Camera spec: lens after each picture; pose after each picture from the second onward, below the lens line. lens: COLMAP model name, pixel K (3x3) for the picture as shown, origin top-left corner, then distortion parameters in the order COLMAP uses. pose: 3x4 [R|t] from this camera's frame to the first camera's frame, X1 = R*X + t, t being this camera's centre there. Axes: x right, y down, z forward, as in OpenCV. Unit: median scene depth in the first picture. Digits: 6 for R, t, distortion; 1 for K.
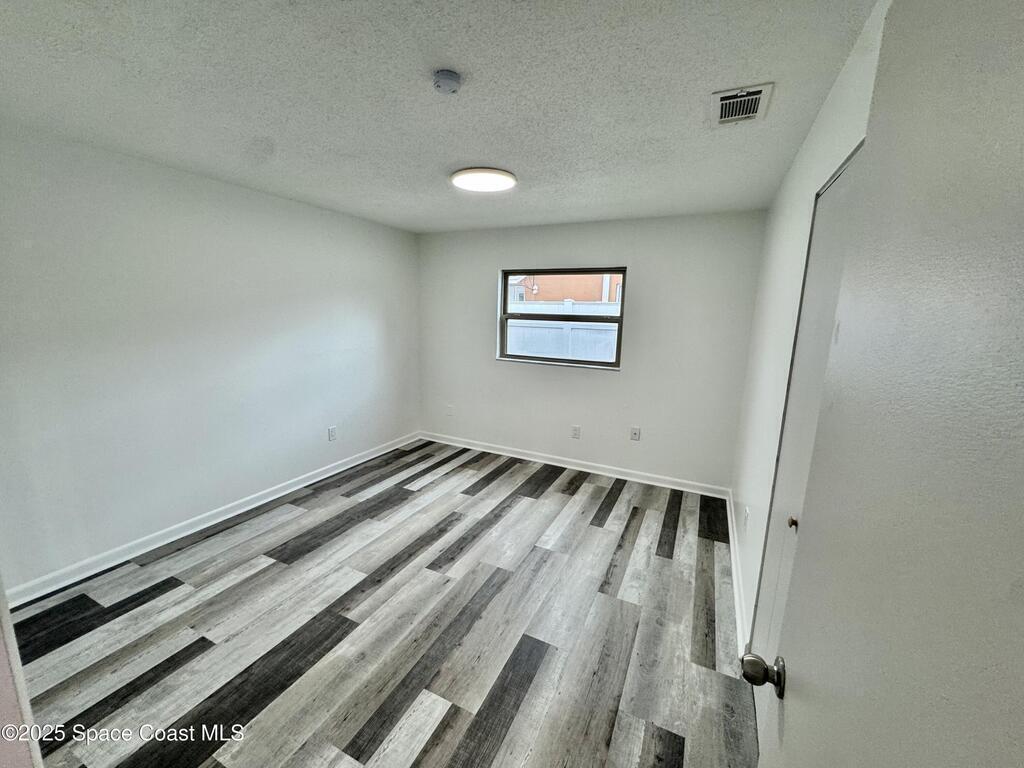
lens RADIAL K [[411.2, 0, 512.0], [0, 411.2, 384.0], [0, 0, 1]] dist [-0.001394, 0.000014]
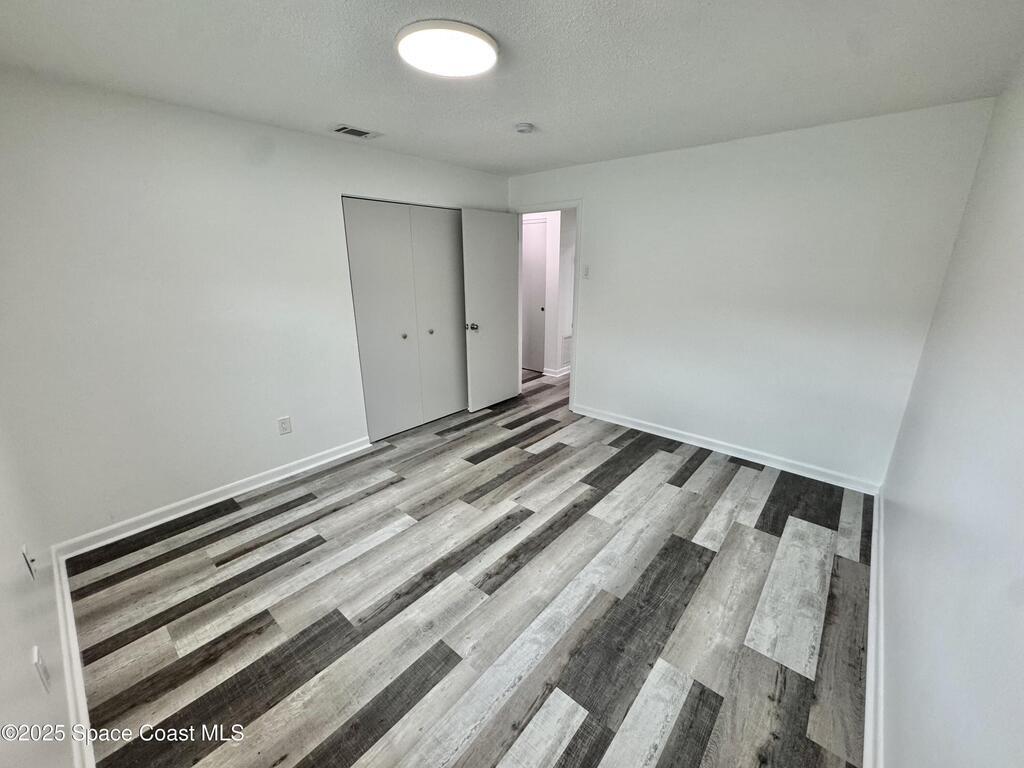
lens RADIAL K [[411.2, 0, 512.0], [0, 411.2, 384.0], [0, 0, 1]] dist [-0.001394, 0.000014]
pose [[-0.965709, -0.099075, 0.239979, -0.327167], [0.021586, 0.890485, 0.454499, -0.285535], [-0.258727, 0.444095, -0.857811, 1.553351]]
